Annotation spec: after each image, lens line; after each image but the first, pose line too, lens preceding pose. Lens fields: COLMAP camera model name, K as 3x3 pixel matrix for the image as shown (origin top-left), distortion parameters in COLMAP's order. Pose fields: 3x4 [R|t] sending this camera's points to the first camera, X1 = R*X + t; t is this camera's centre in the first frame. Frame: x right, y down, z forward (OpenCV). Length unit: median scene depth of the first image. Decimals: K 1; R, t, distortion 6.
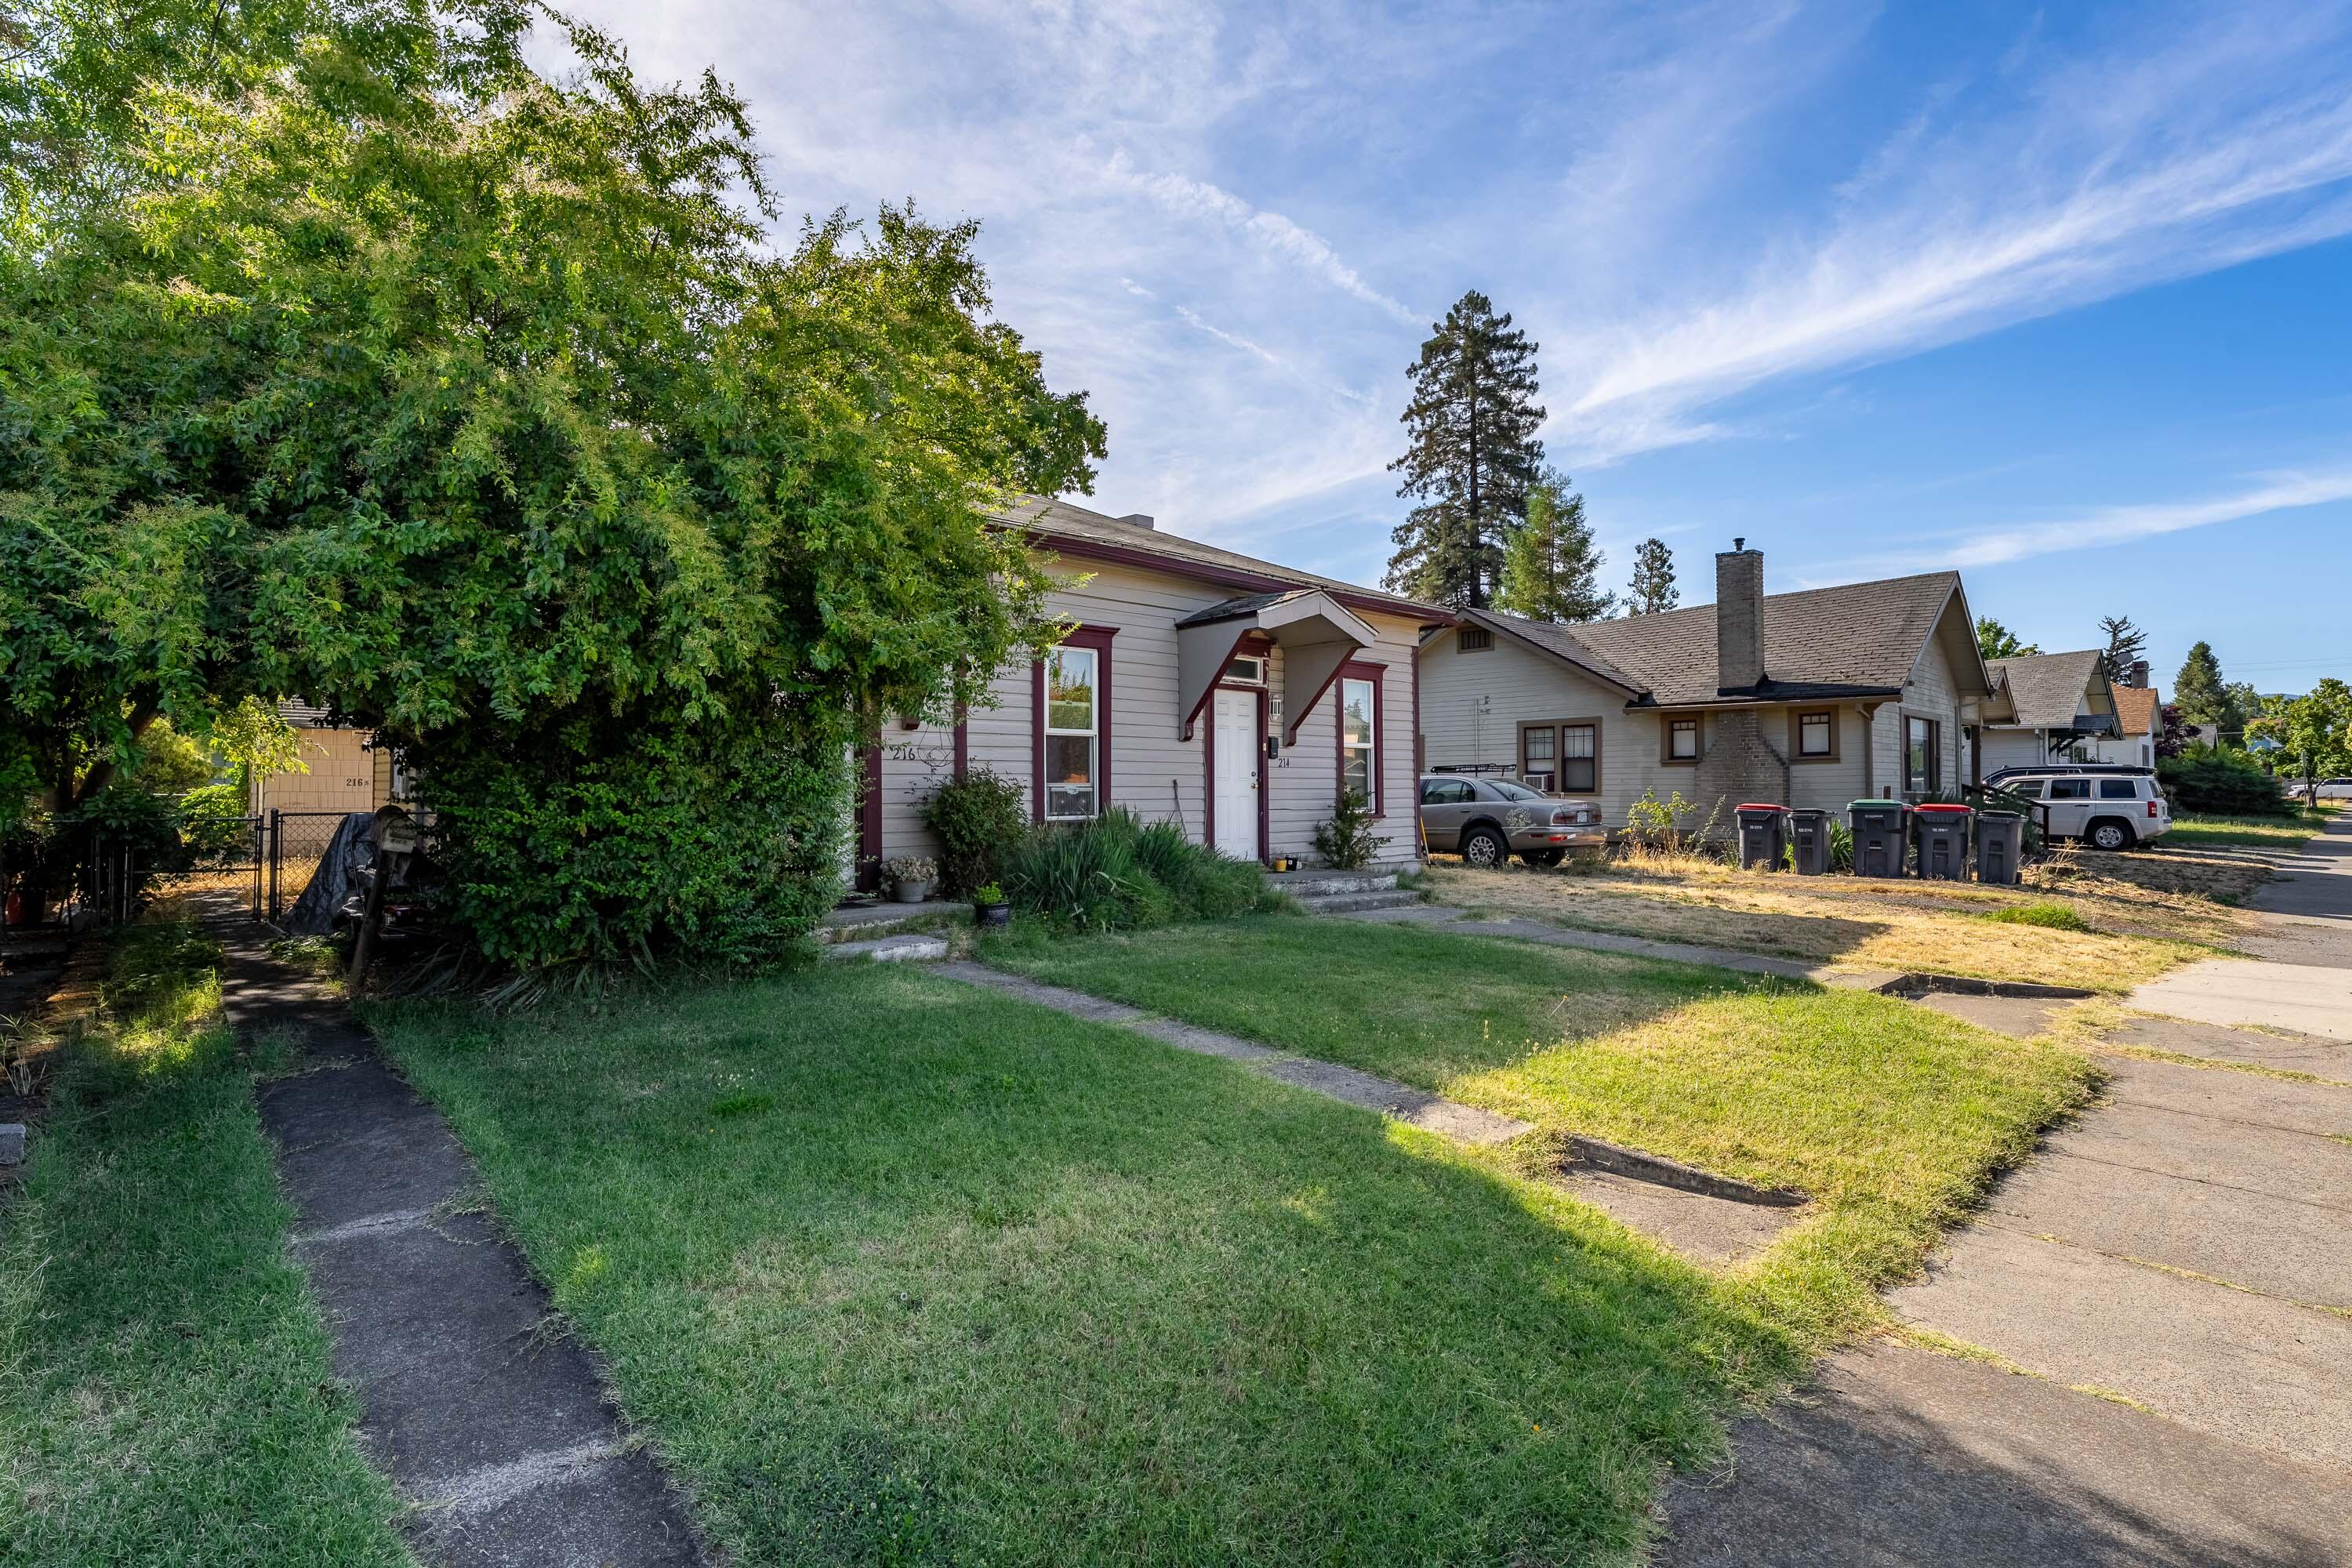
lens RADIAL K [[1110.9, 0, 1176.0], [0, 1110.9, 784.0], [0, 0, 1]] dist [-0.000092, -0.000048]
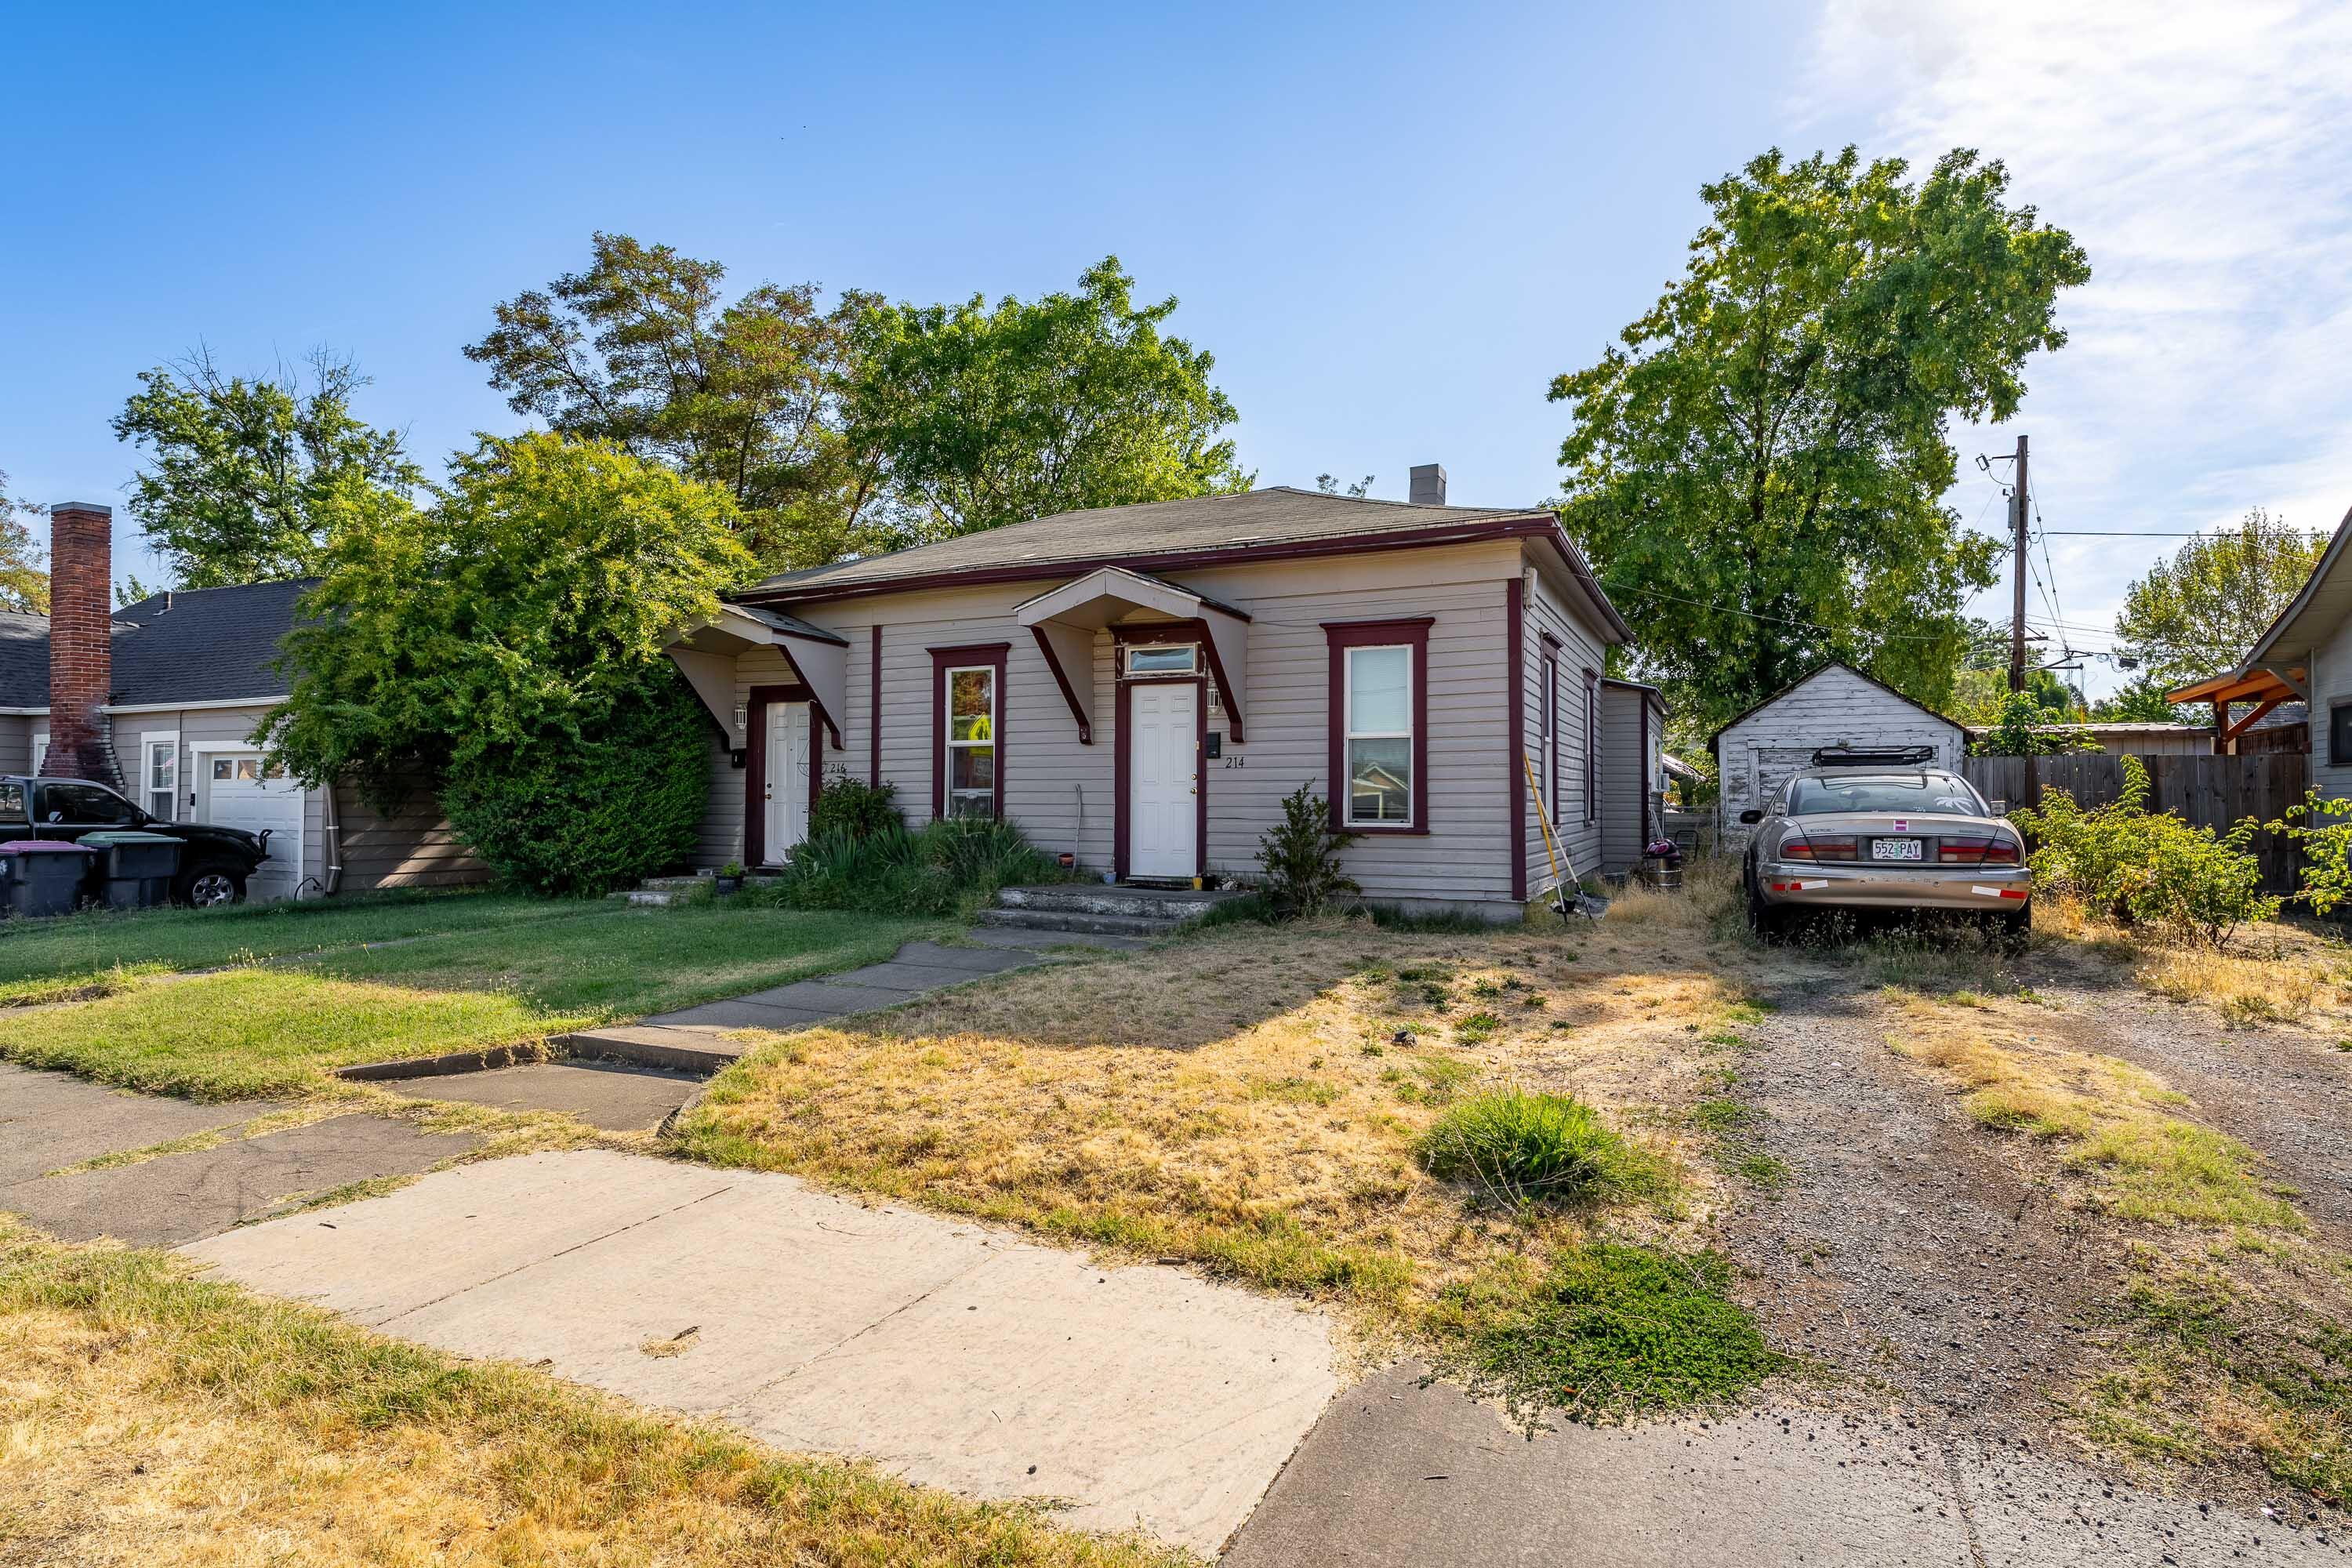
lens RADIAL K [[1209.2, 0, 1176.0], [0, 1209.2, 784.0], [0, 0, 1]] dist [0.000744, -0.000679]
pose [[0.362255, -0.014652, -0.931964, 0.945178], [0.001170, 0.999883, -0.015265, 0.011060], [0.932078, 0.004440, 0.362230, 0.639854]]
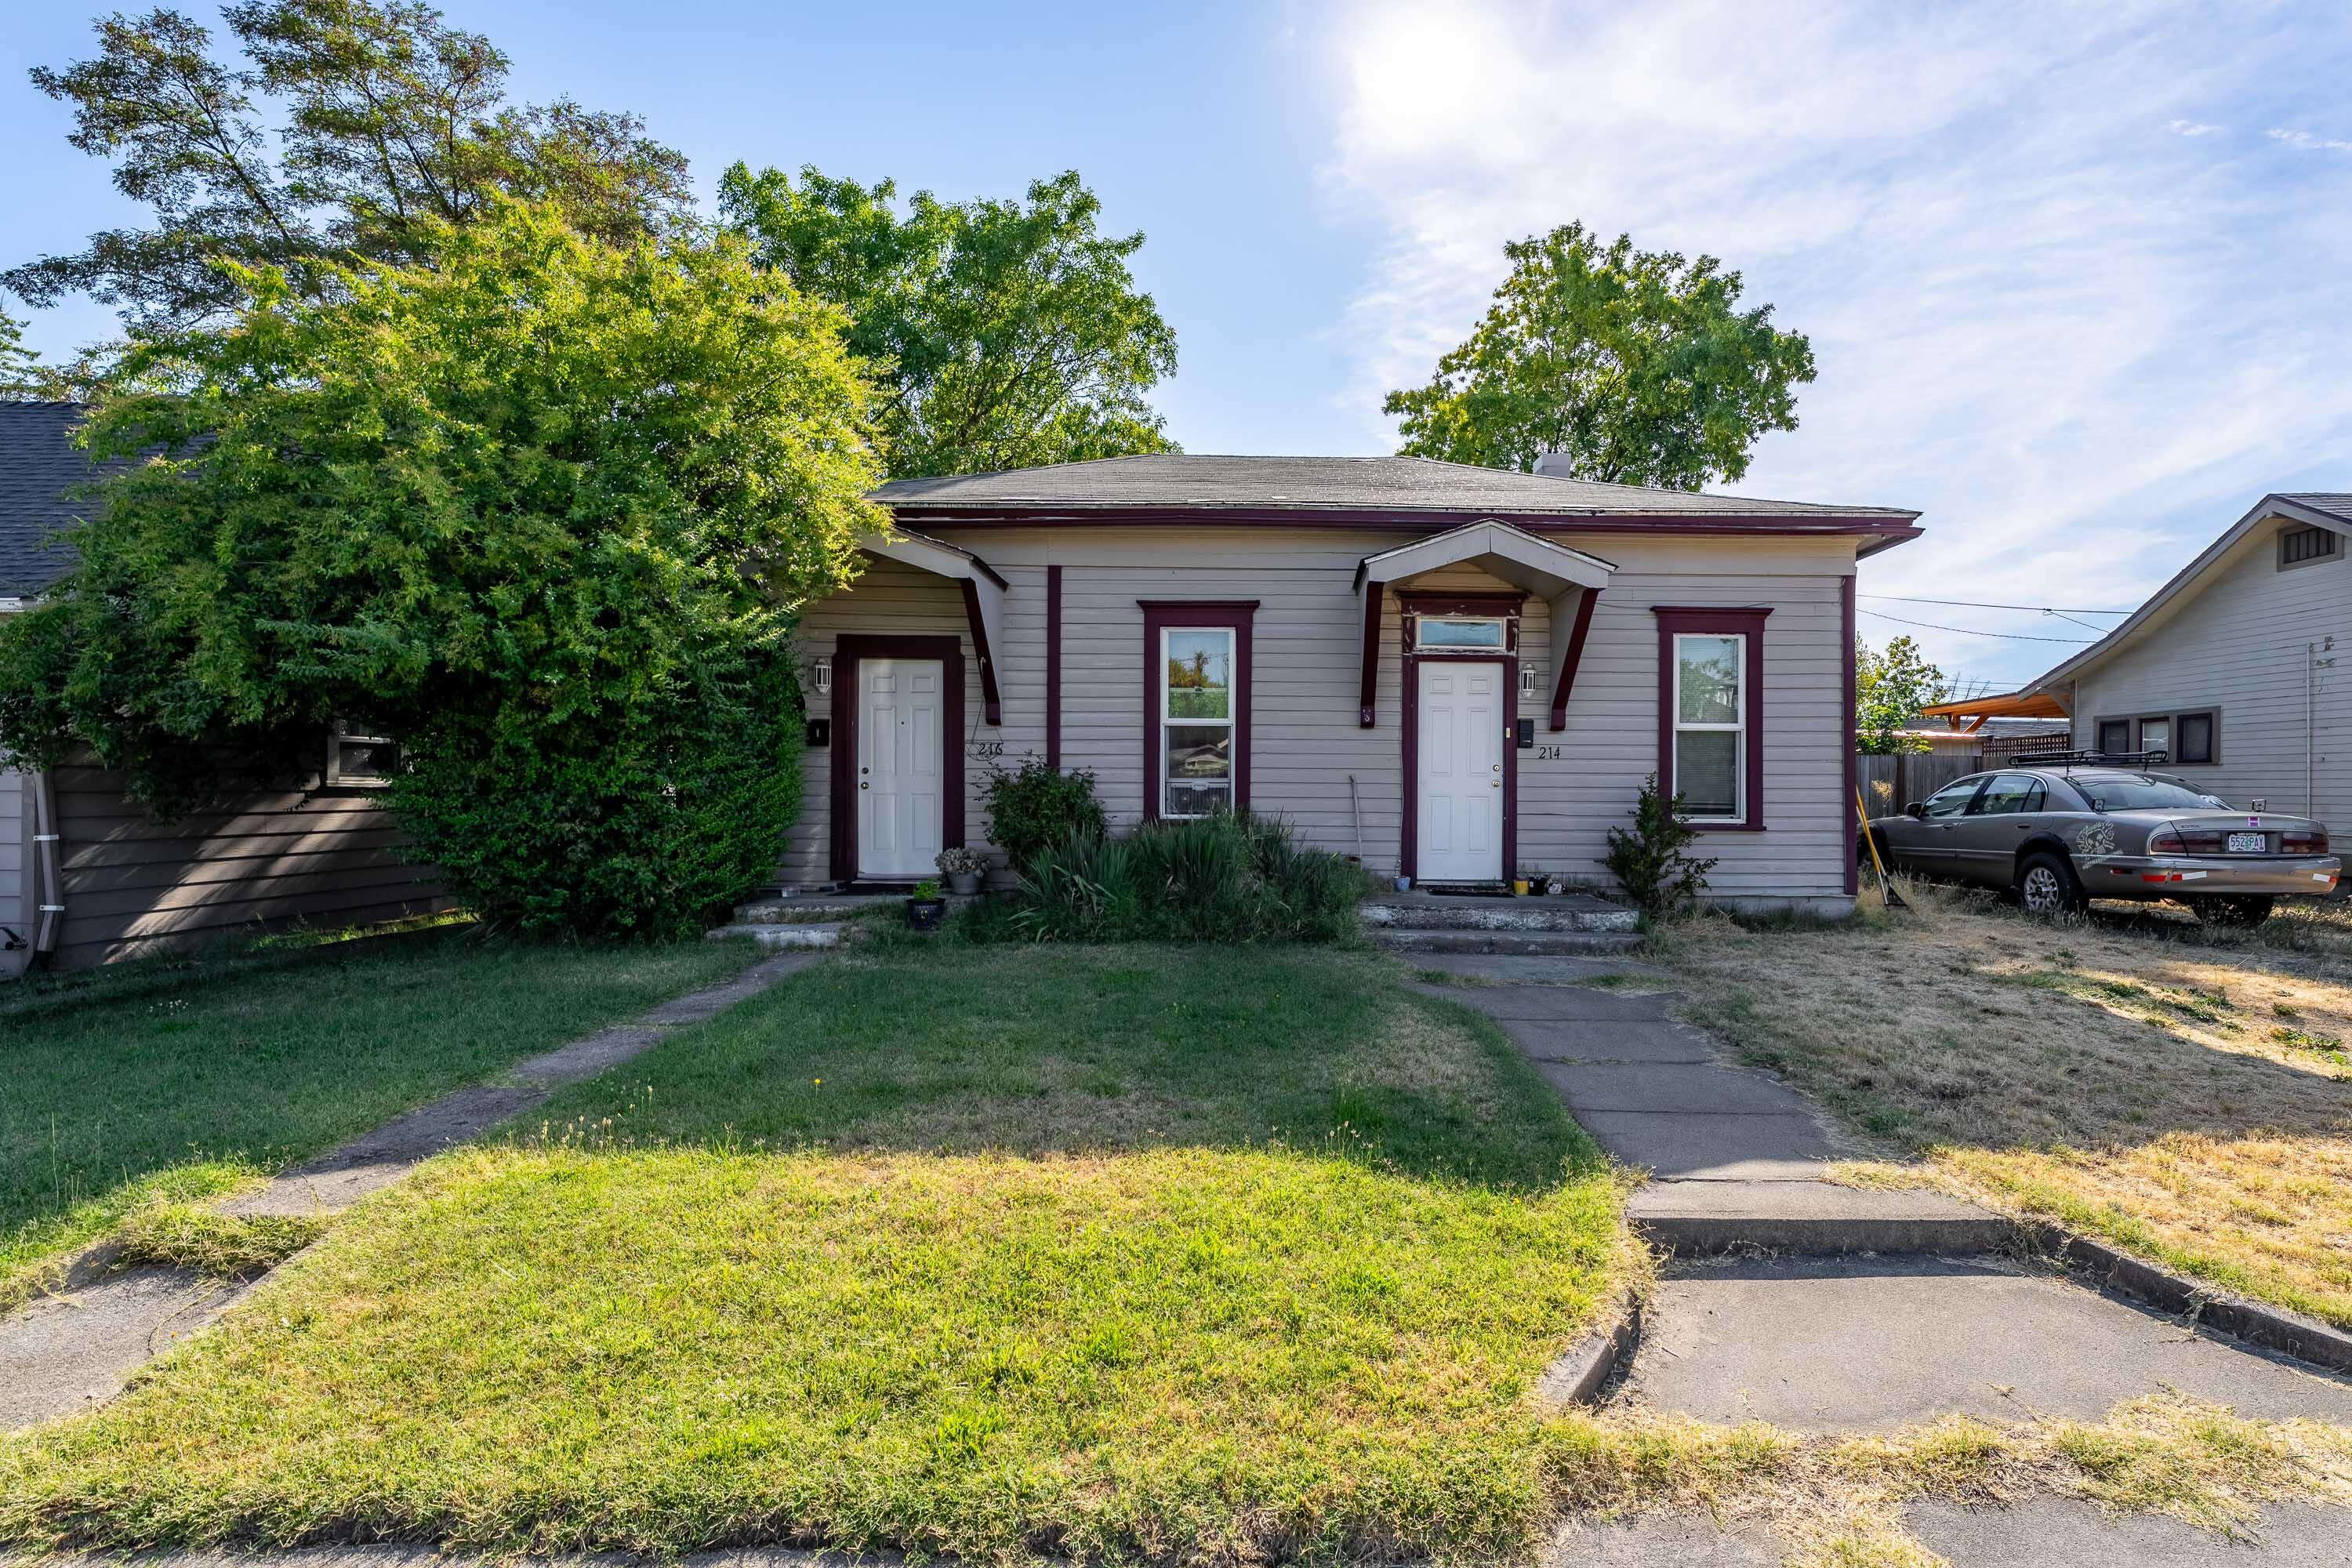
lens RADIAL K [[1101.4, 0, 1177.5], [0, 1101.4, 796.8], [0, 0, 1]] dist [0.000182, -0.000304]
pose [[0.735779, 0.013406, -0.677089, 0.426561], [-0.004068, 0.999874, 0.015376, 0.000358], [0.677210, -0.008559, 0.735740, 0.279009]]
